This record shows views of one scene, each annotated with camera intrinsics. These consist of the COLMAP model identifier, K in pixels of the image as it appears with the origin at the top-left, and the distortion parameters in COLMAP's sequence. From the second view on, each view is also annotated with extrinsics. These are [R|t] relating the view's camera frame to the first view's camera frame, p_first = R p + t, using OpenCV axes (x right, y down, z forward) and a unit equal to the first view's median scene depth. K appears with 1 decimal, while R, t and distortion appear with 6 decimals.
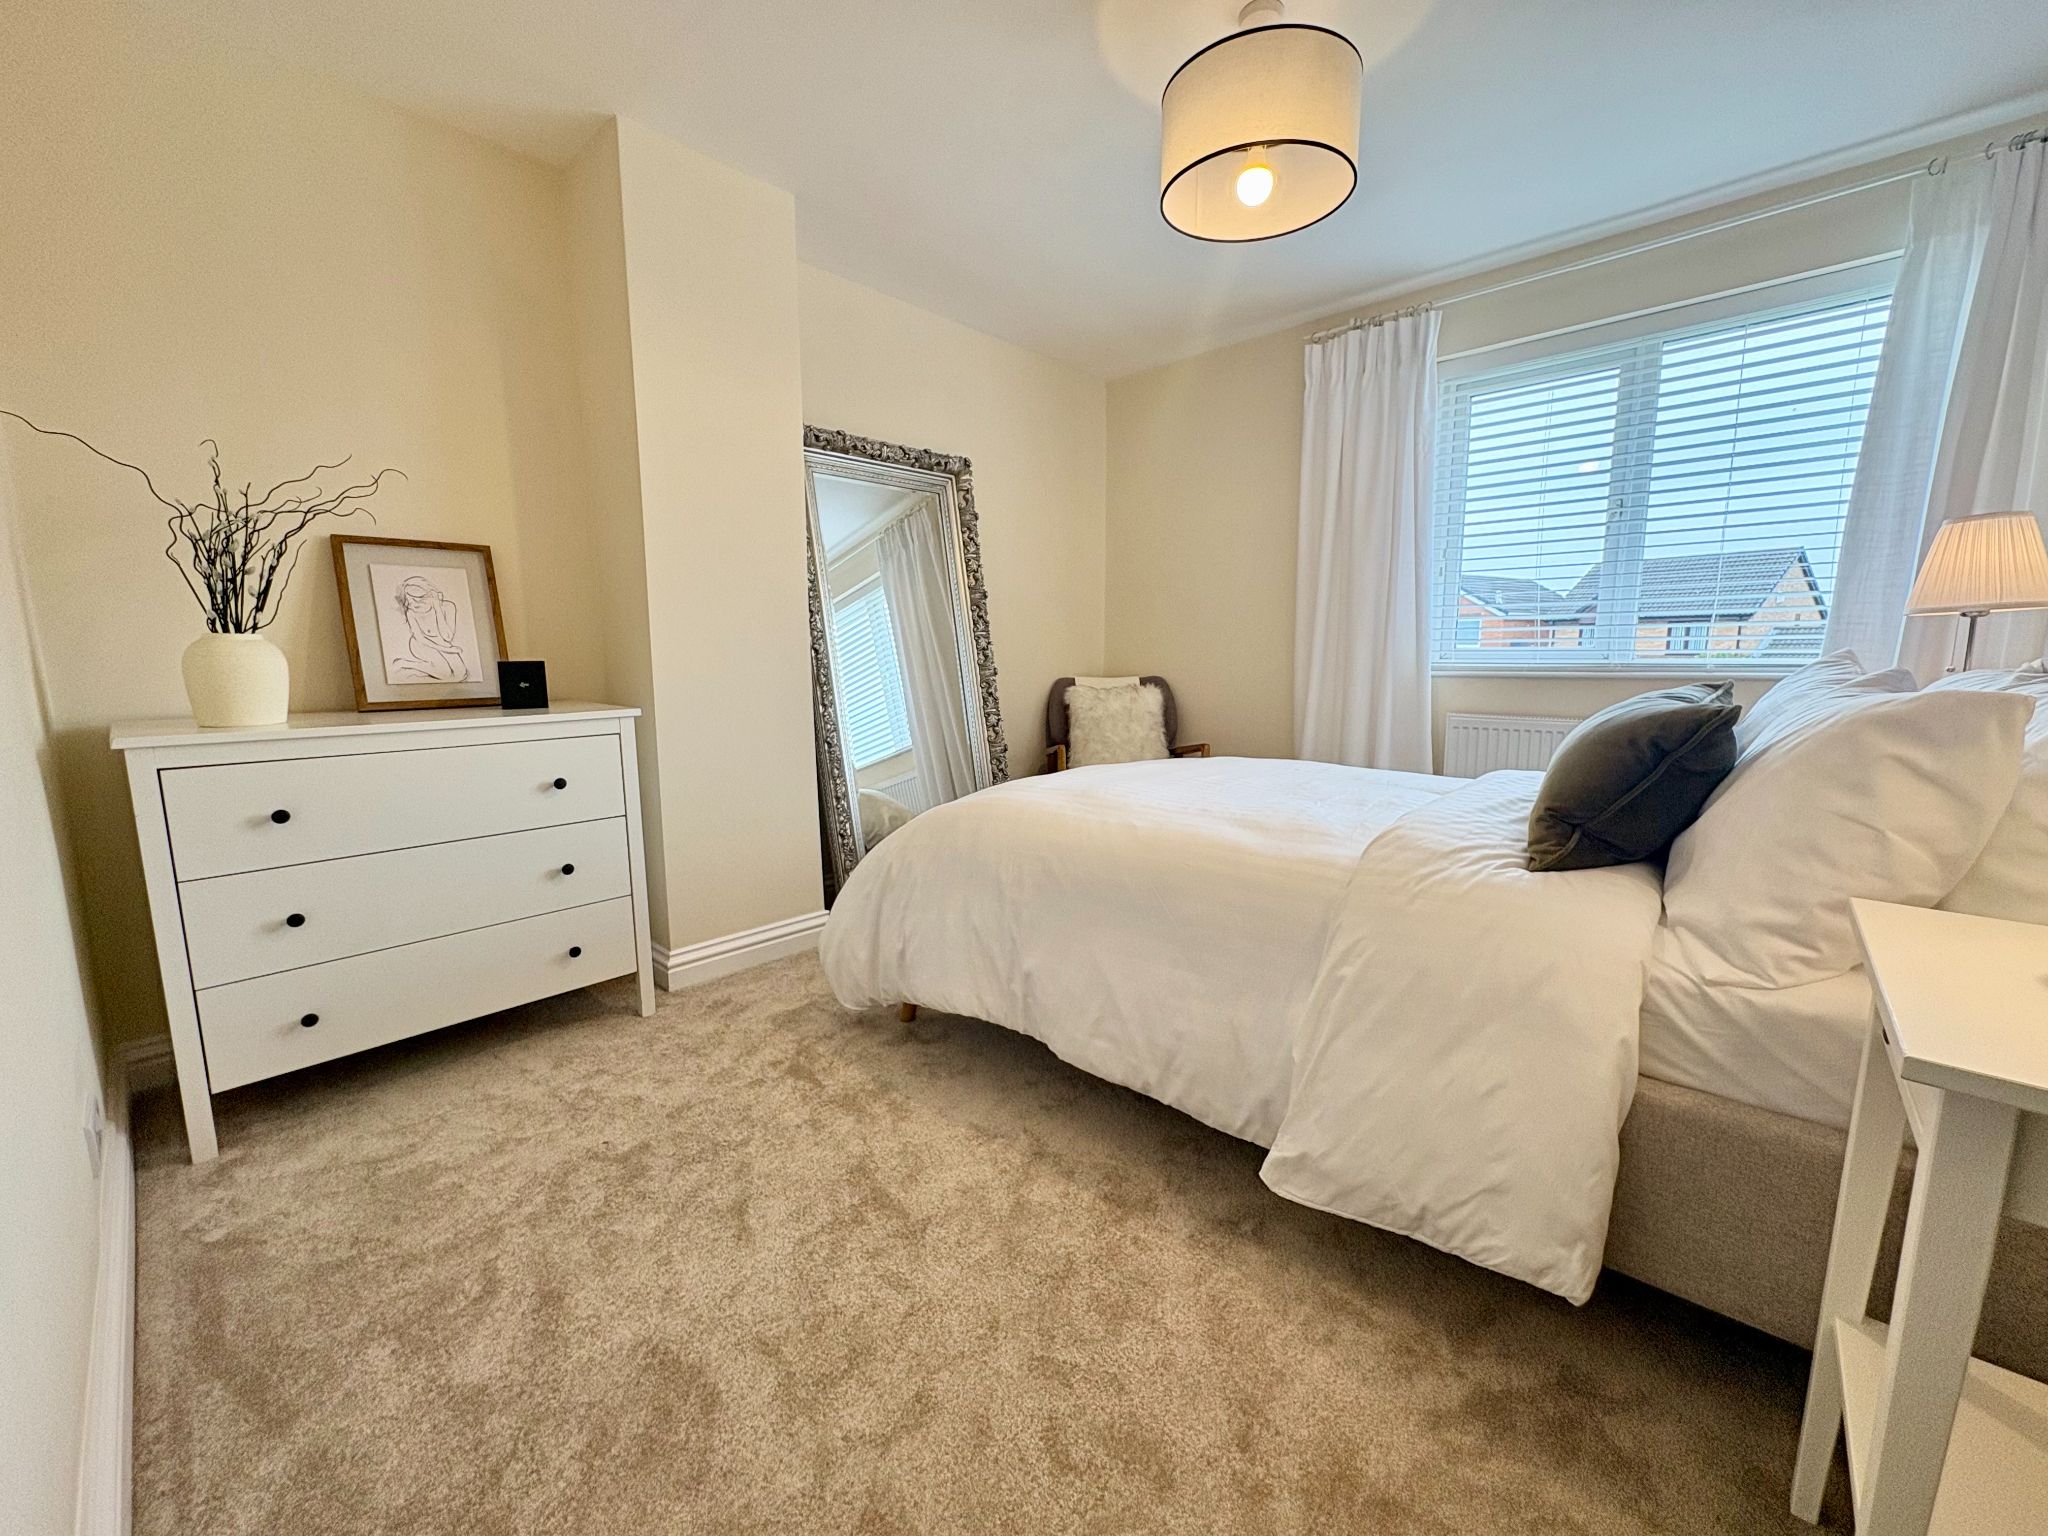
lens RADIAL K [[812.6, 0, 1032.3], [0, 812.6, 774.6], [0, 0, 1]] dist [0.000570, 0.000080]
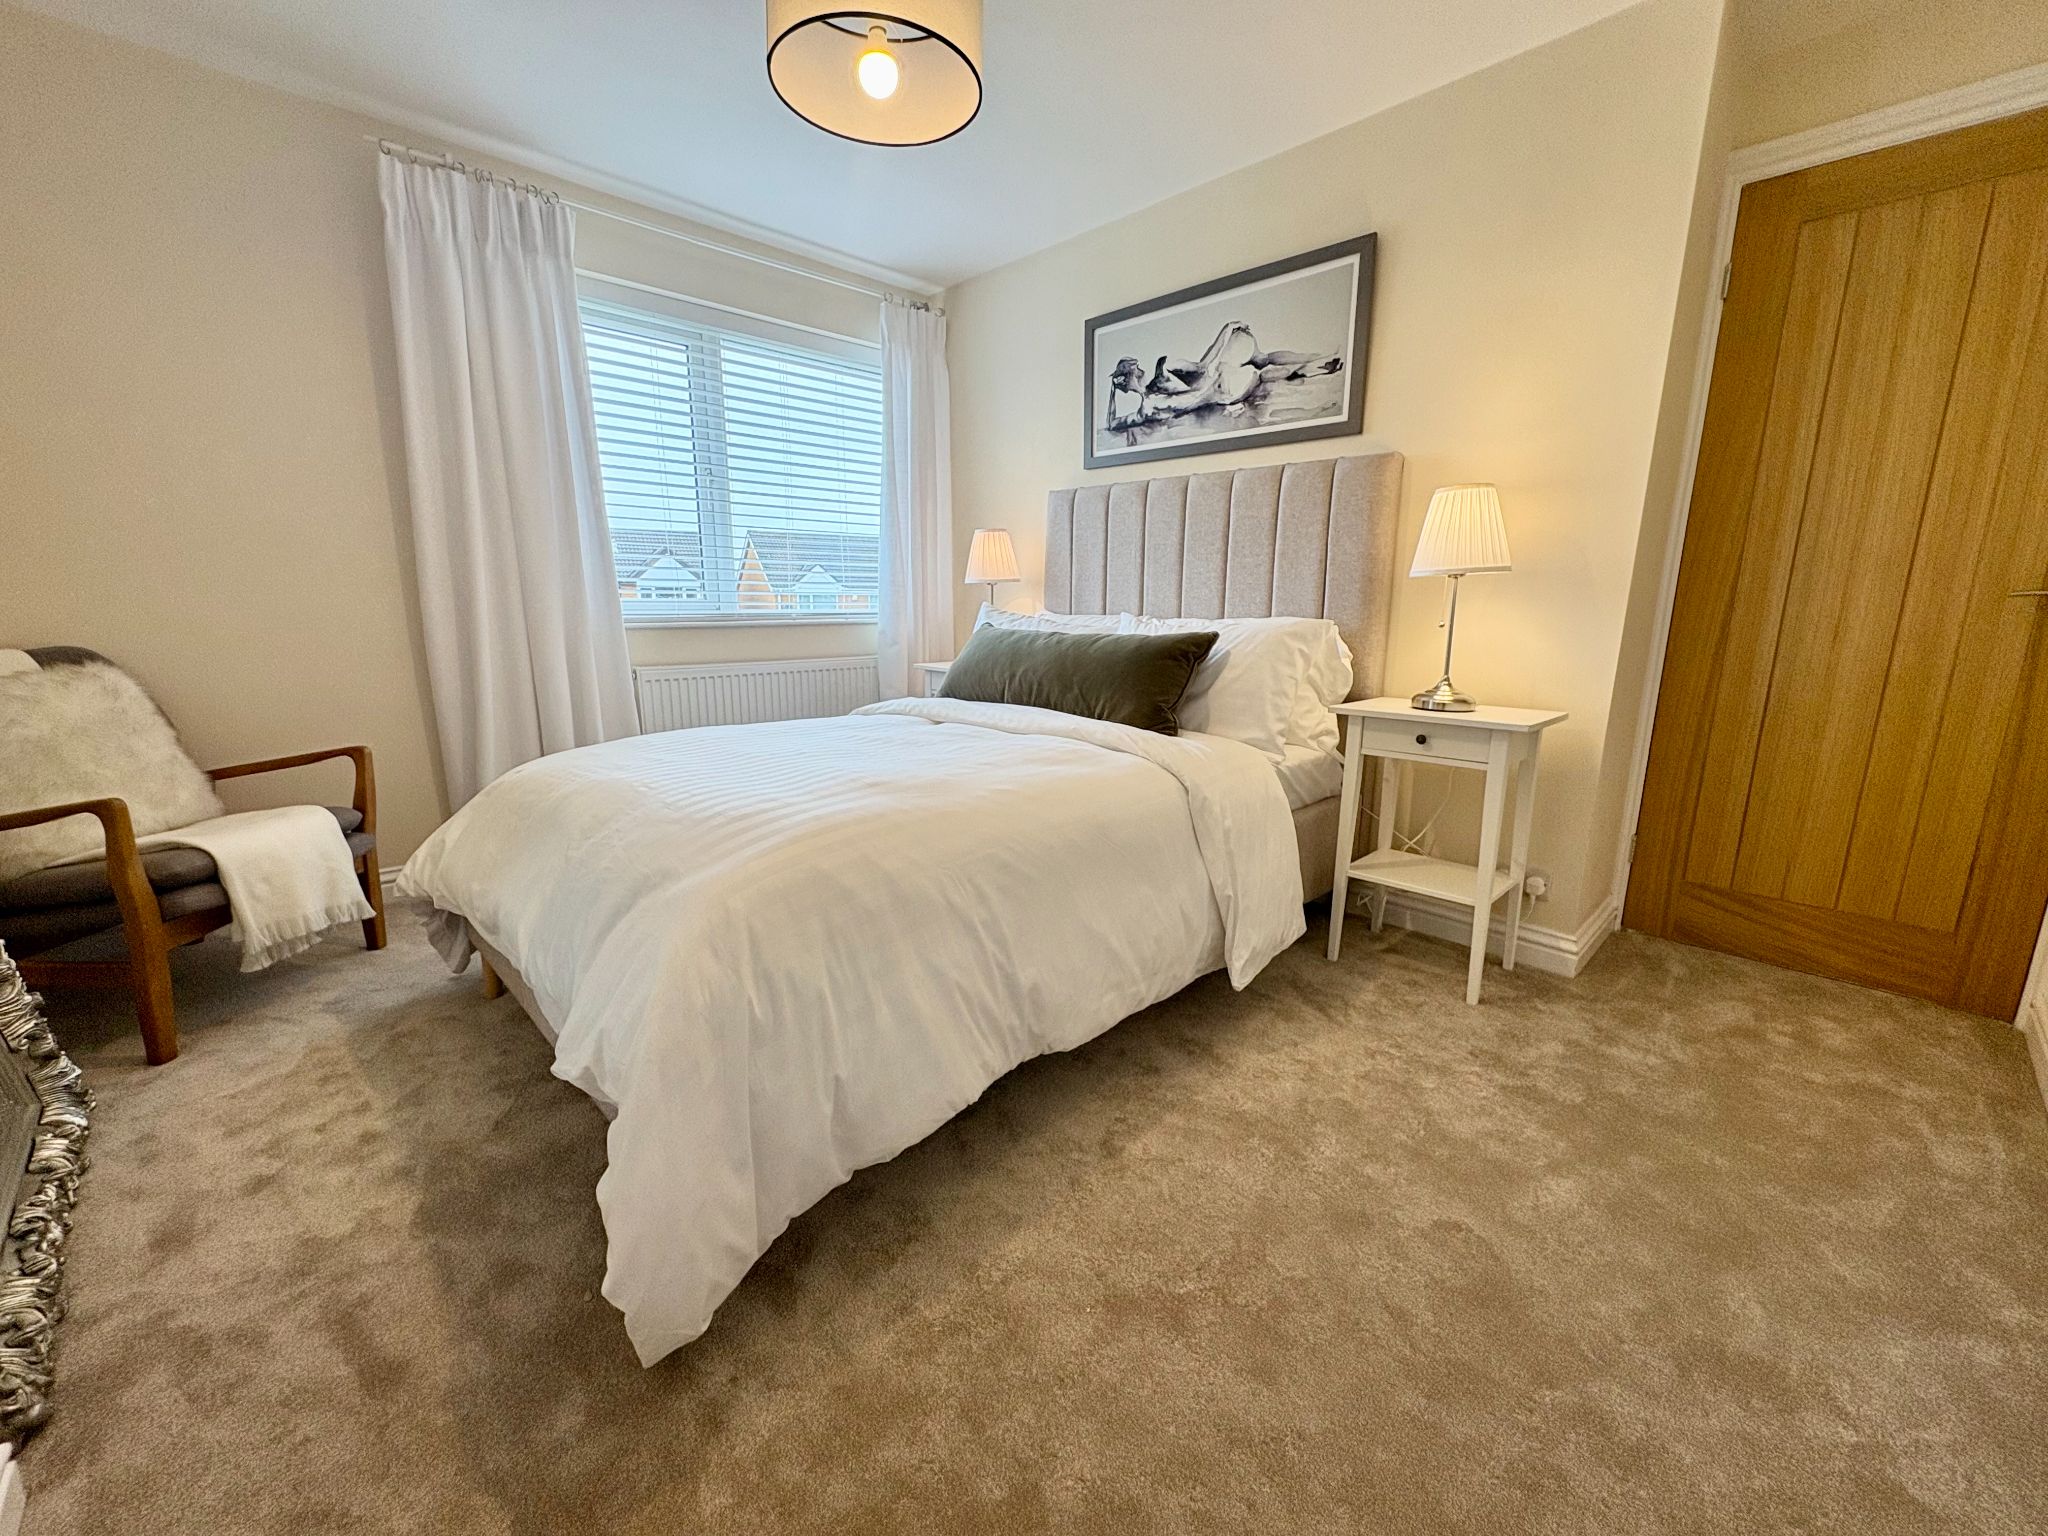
lens RADIAL K [[812.6, 0, 1031.5], [0, 812.6, 768.6], [0, 0, 1]] dist [0.000570, 0.000080]
pose [[0.062967, -0.197437, 0.978291, -0.486961], [0.145243, 0.971613, 0.186741, -0.084013], [-0.987390, 0.130331, 0.089856, 0.552801]]
